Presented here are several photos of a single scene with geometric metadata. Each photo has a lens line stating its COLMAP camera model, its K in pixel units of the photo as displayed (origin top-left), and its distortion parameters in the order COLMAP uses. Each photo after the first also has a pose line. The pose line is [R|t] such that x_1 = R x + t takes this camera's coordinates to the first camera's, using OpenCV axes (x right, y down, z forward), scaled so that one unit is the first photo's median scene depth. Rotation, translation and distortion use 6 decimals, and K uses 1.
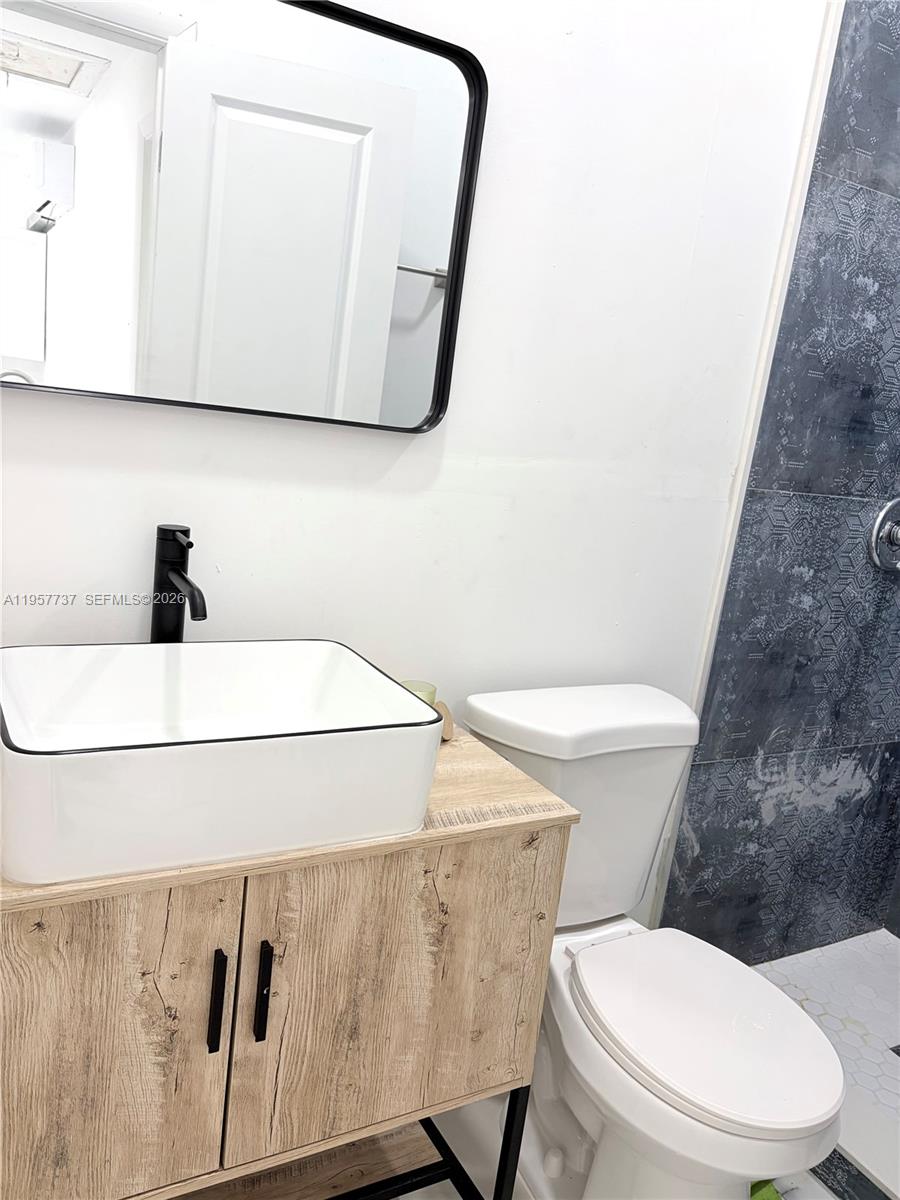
lens RADIAL K [[913.0, 0, 451.3], [0, 913.0, 591.3], [0, 0, 1]] dist [0.029768, -0.052102]
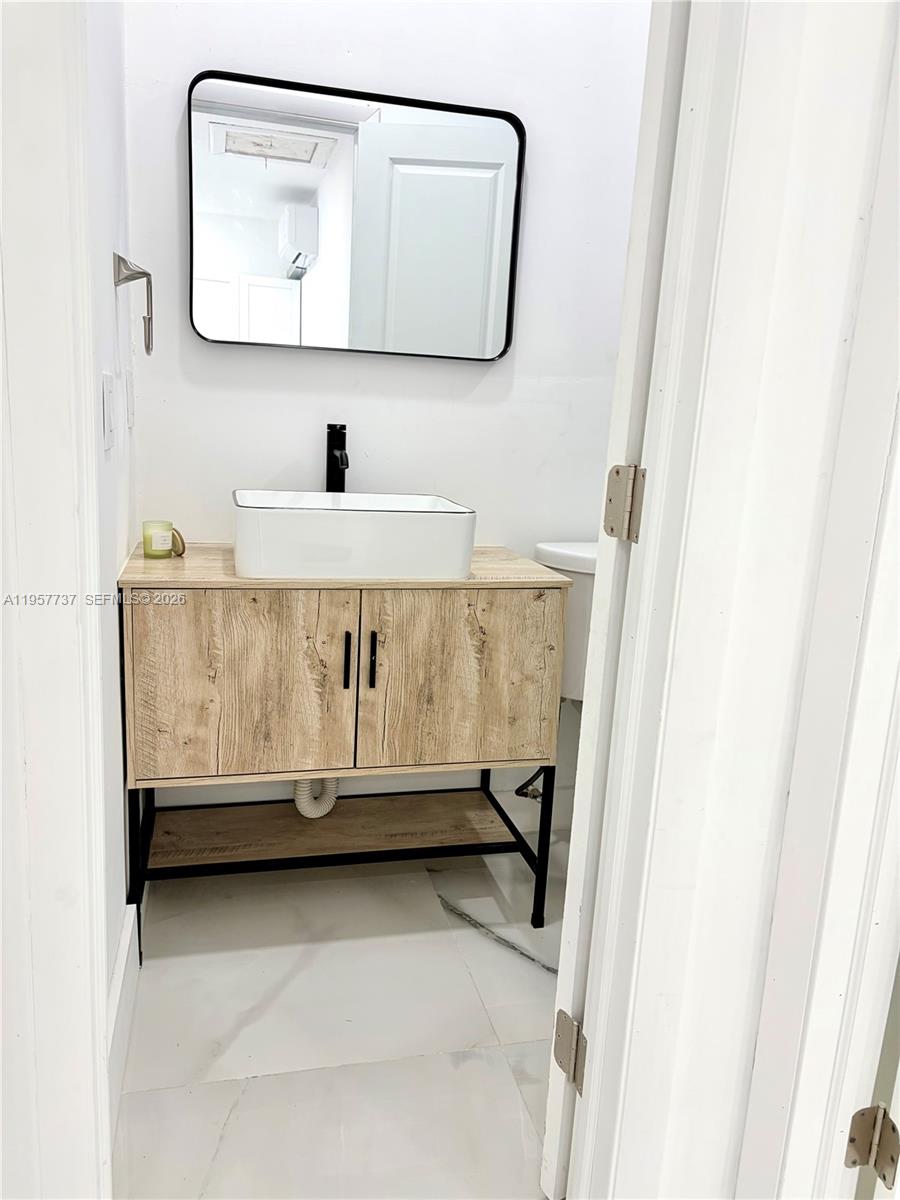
lens RADIAL K [[913.0, 0, 458.3], [0, 913.0, 602.6], [0, 0, 1]] dist [0.029768, -0.052102]
pose [[0.963468, -0.018492, -0.267185, 0.404924], [0.014218, 0.999738, -0.017922, 0.333186], [0.267447, 0.013469, 0.963479, -0.632786]]
